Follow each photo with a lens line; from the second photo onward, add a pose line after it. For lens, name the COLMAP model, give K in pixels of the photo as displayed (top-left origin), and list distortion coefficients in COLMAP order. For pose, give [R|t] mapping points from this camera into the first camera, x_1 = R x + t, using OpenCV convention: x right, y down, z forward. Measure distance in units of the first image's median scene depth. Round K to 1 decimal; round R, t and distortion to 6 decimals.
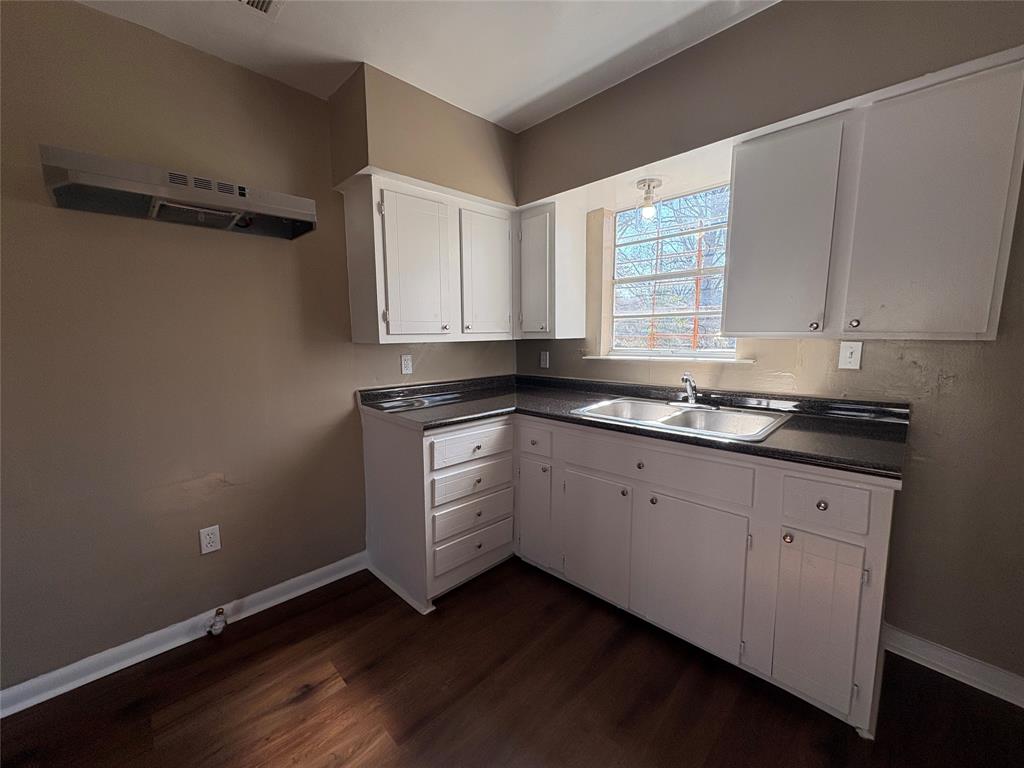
lens RADIAL K [[411.1, 0, 512.0], [0, 411.1, 384.0], [0, 0, 1]] dist [0.008357, -0.000030]
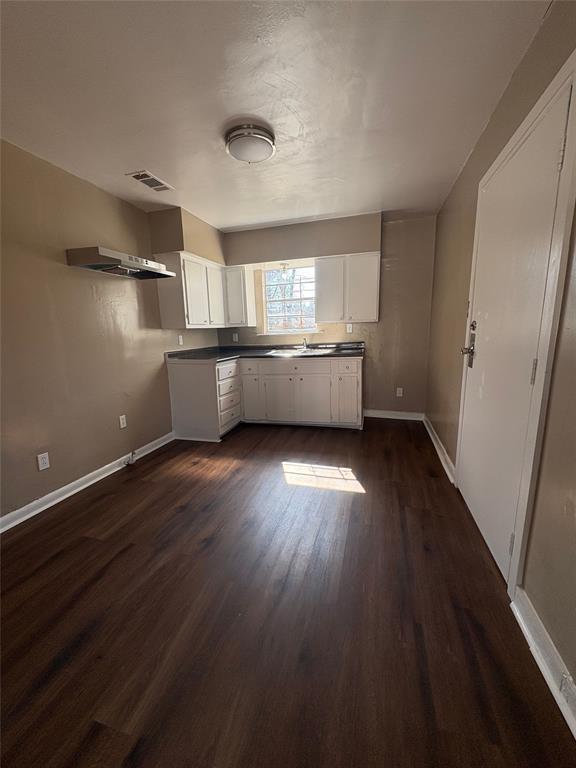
lens RADIAL K [[308.3, 0, 288.0], [0, 308.3, 384.0], [0, 0, 1]] dist [0.008357, -0.000030]
pose [[0.869724, -0.106640, 0.481879, -0.686803], [0.084934, 0.994151, 0.066713, 0.139104], [-0.486175, -0.017094, 0.873694, -0.747628]]
